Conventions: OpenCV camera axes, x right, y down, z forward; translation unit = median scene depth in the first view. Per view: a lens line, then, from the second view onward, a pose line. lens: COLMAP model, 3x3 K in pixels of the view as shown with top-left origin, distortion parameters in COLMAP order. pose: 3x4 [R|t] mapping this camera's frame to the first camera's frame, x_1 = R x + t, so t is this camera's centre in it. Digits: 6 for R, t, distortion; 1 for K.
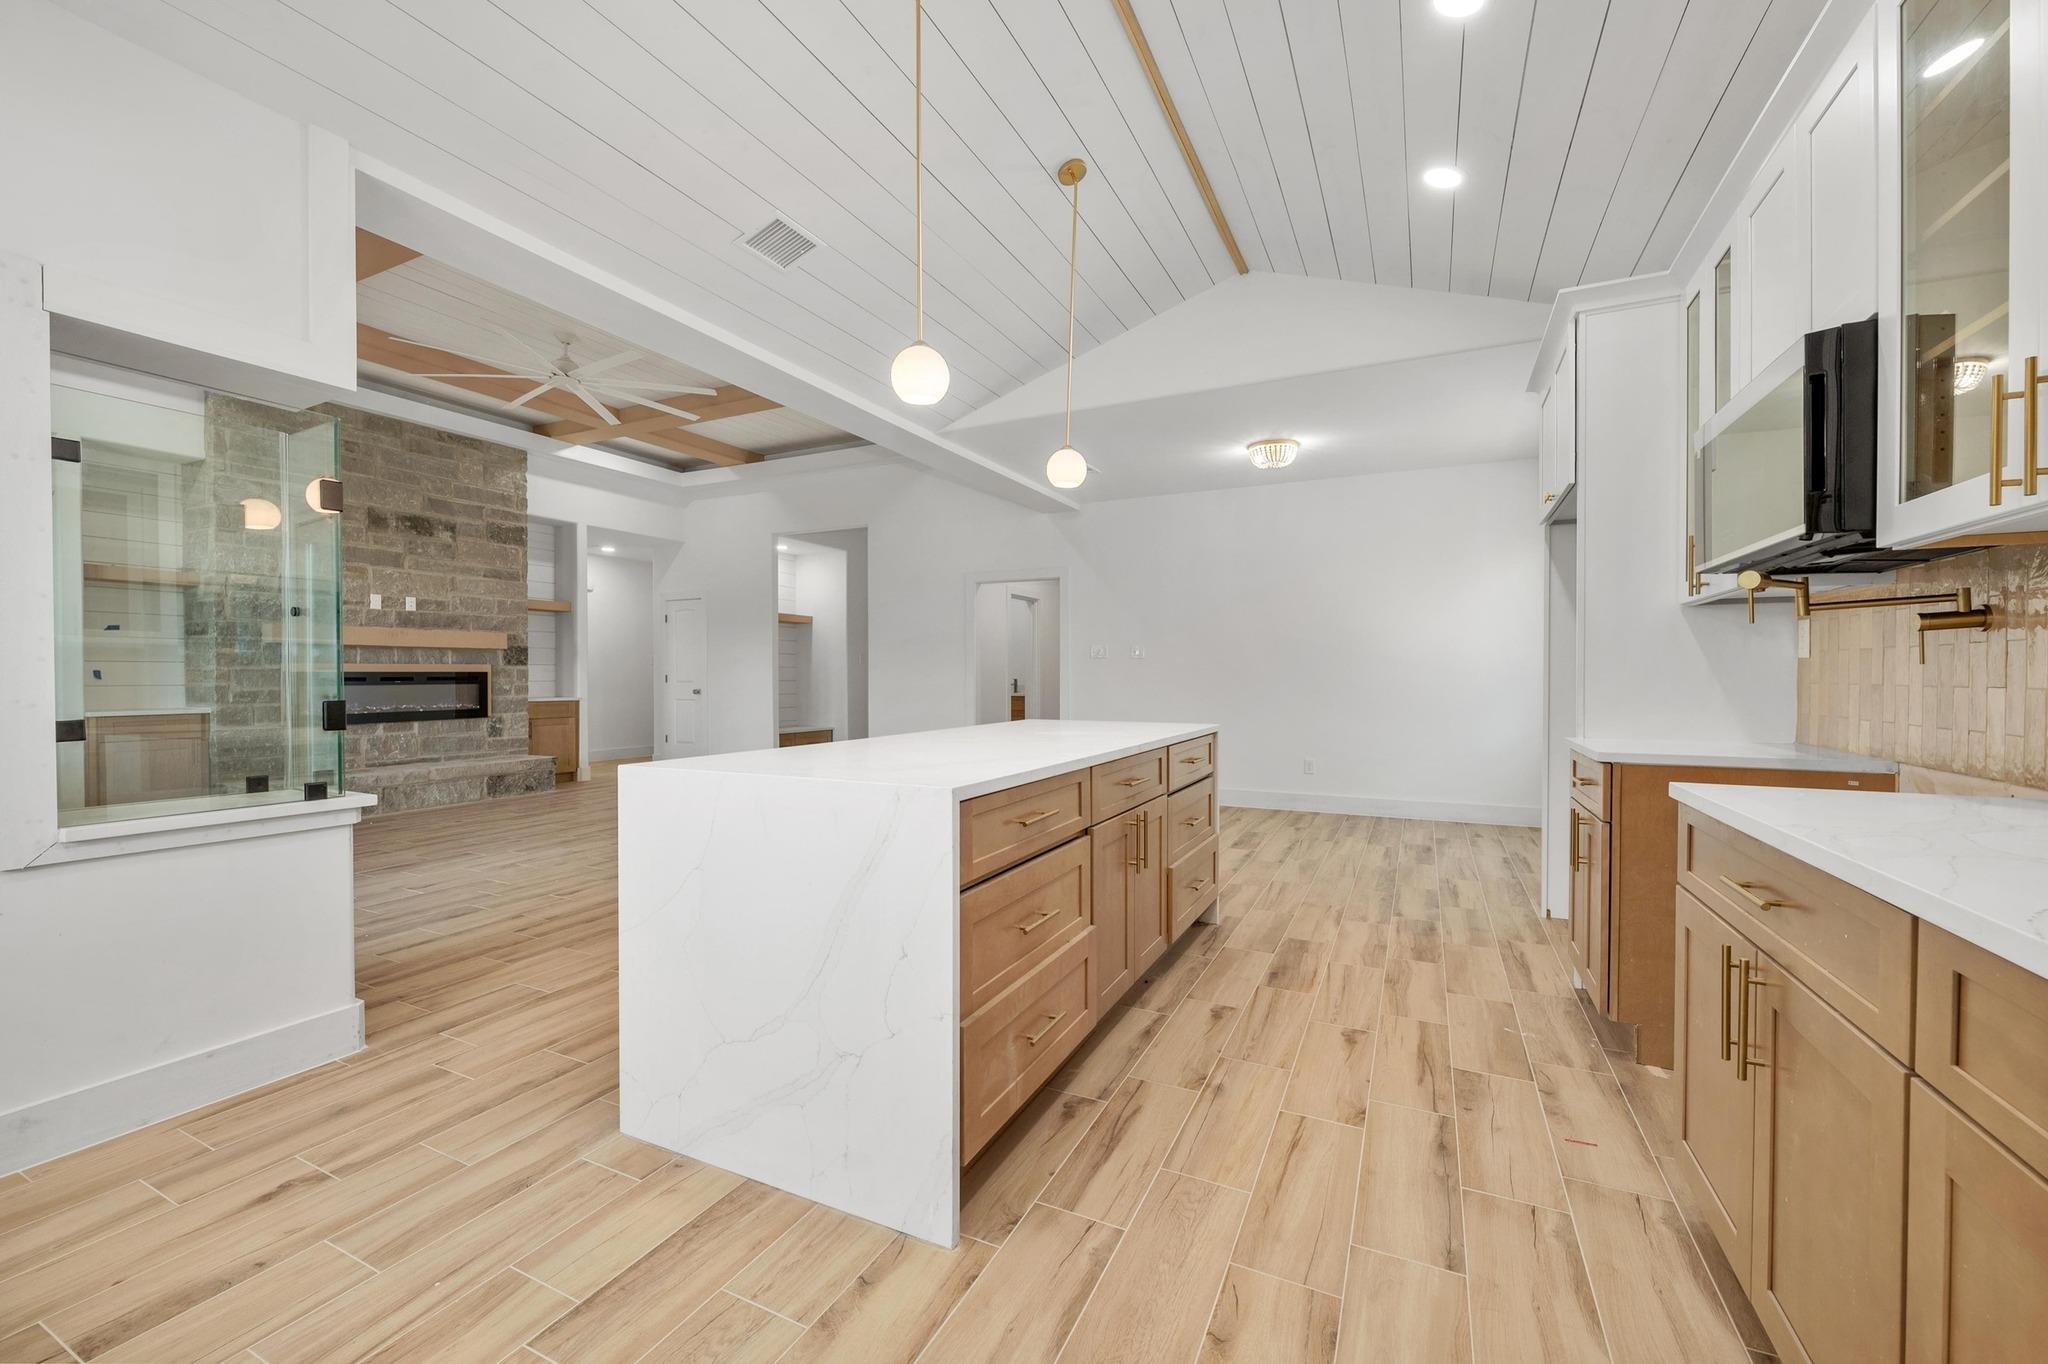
lens RADIAL K [[813.1, 0, 1024.3], [0, 813.1, 683.5], [0, 0, 1]] dist [-0.005291, 0.000461]
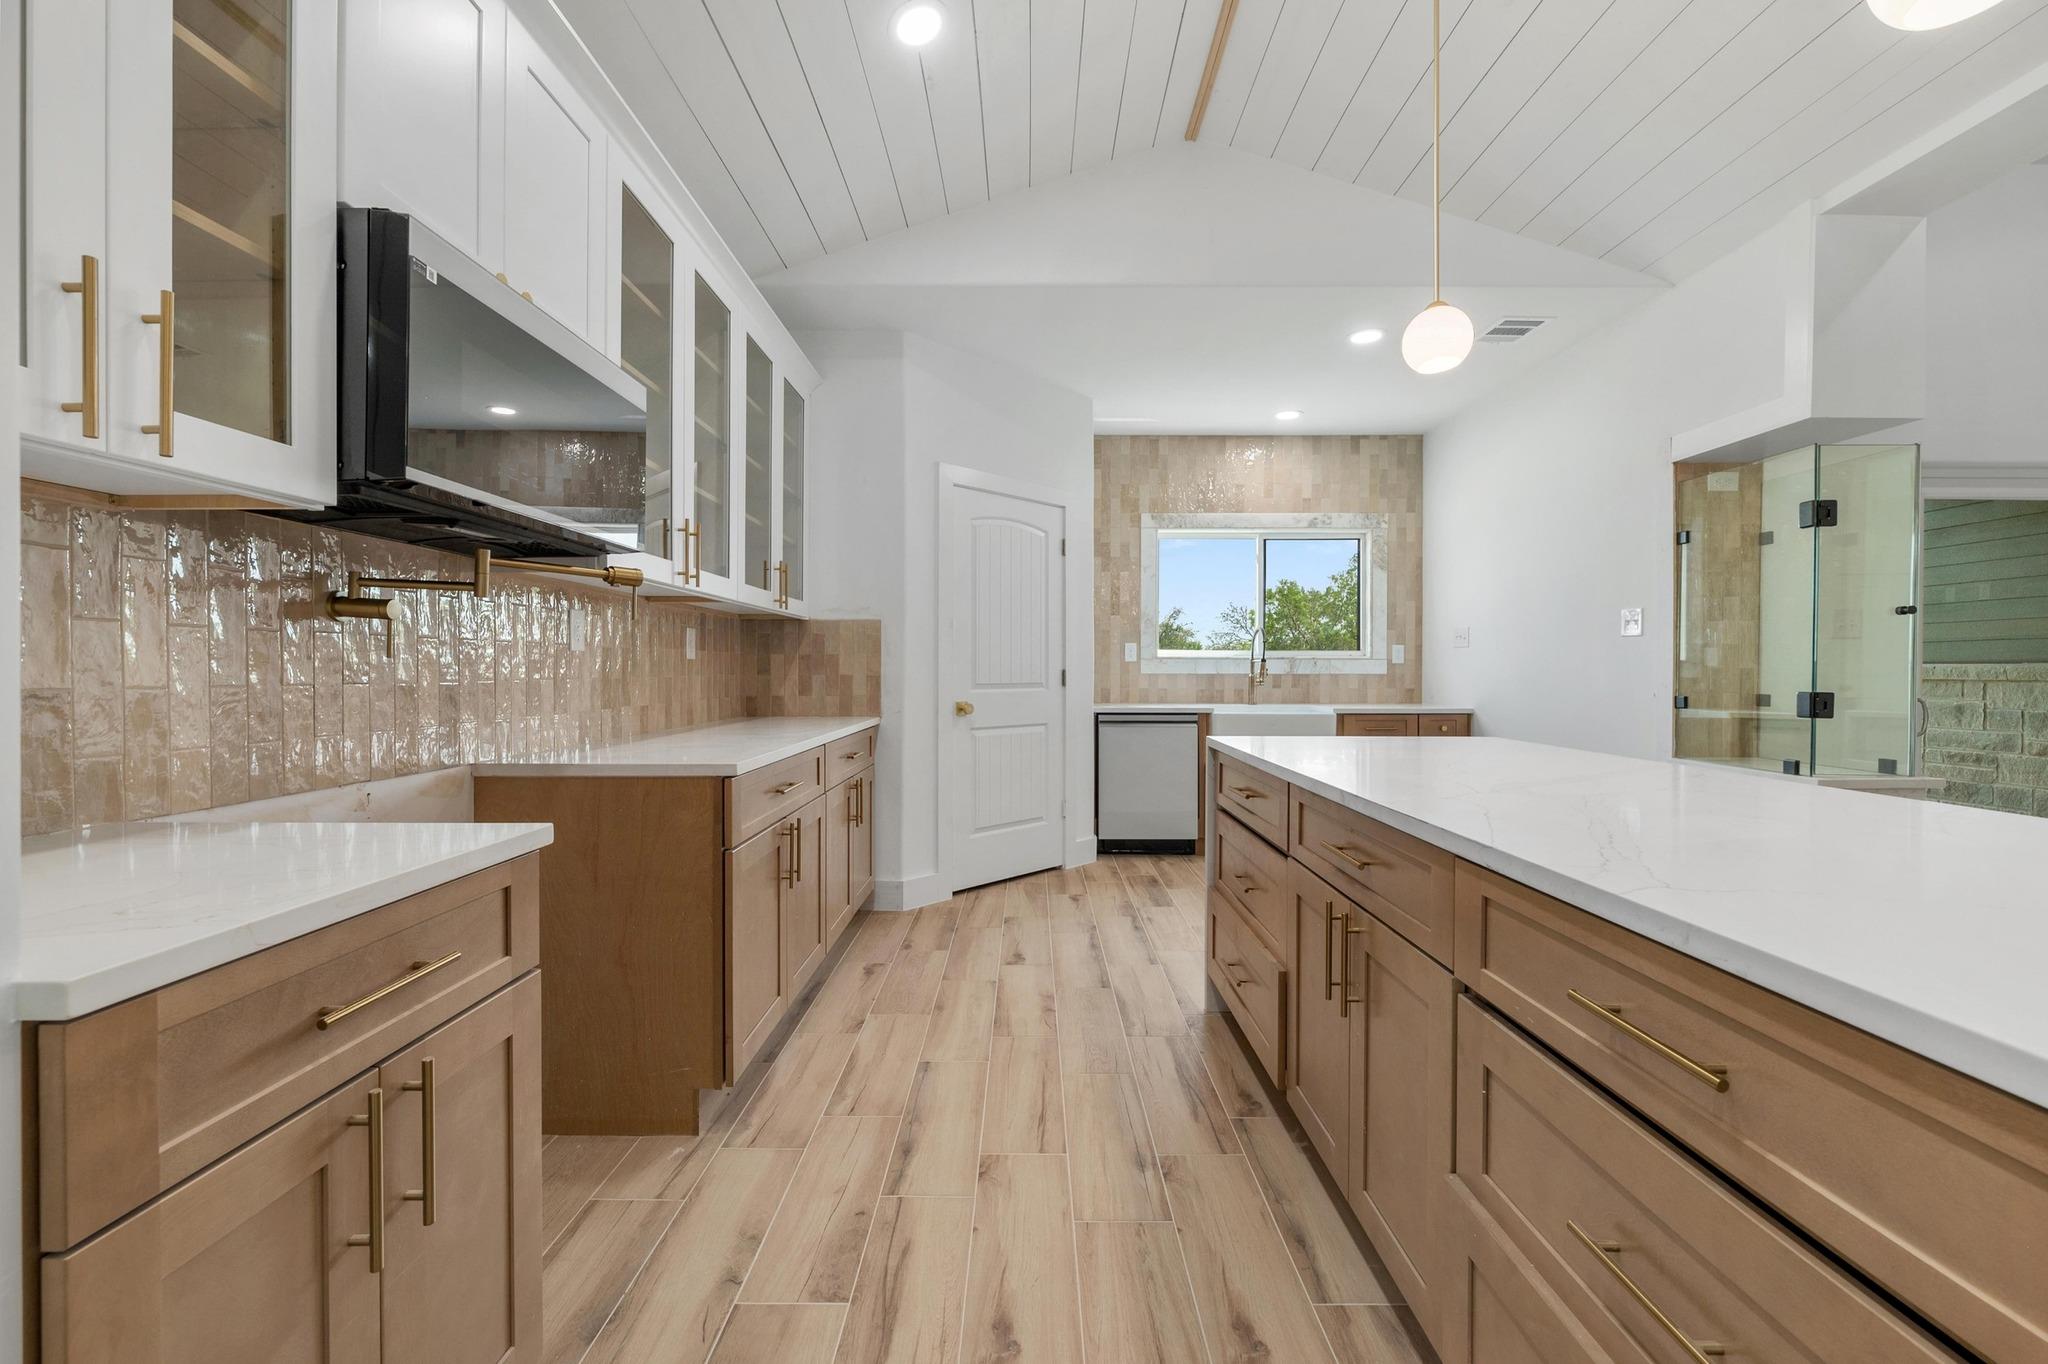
lens RADIAL K [[813.1, 0, 1025.4], [0, 813.1, 674.6], [0, 0, 1]] dist [-0.005291, 0.000461]
pose [[-0.900205, 0.003175, -0.435454, 0.226518], [-0.003644, 0.999883, 0.014823, -0.005571], [0.435450, 0.014931, -0.900089, 0.540672]]
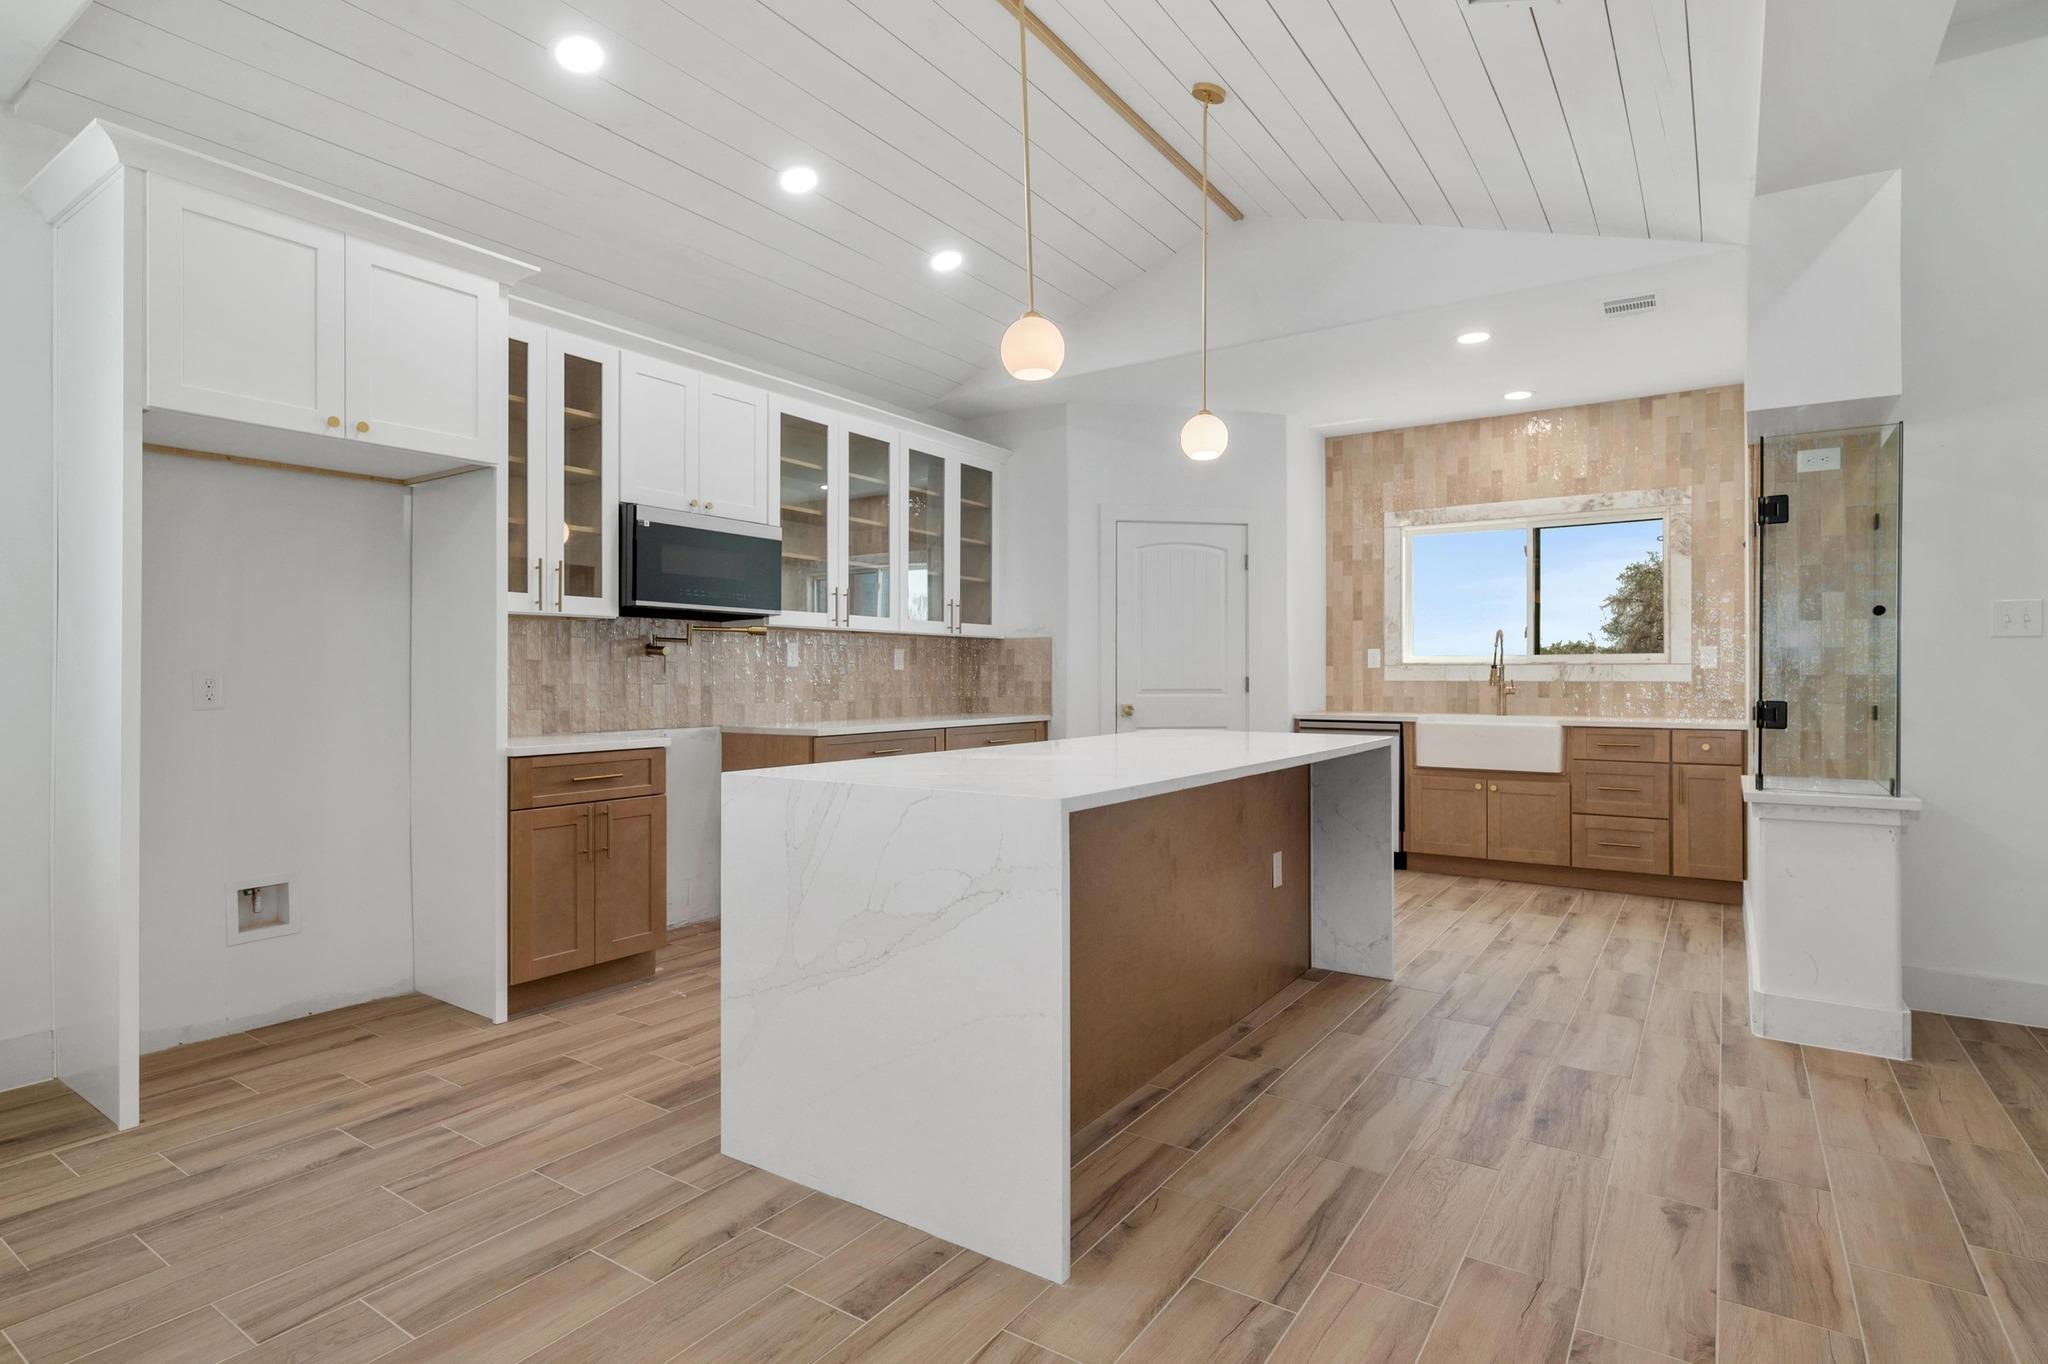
lens RADIAL K [[1027.1, 0, 1036.0], [0, 1027.1, 677.4], [0, 0, 1]] dist [-0.002316, 0.000018]
pose [[-0.991779, 0.001614, 0.127952, -0.024623], [0.002967, 0.999942, 0.010387, -0.009134], [-0.127927, 0.010681, -0.991726, 0.867014]]
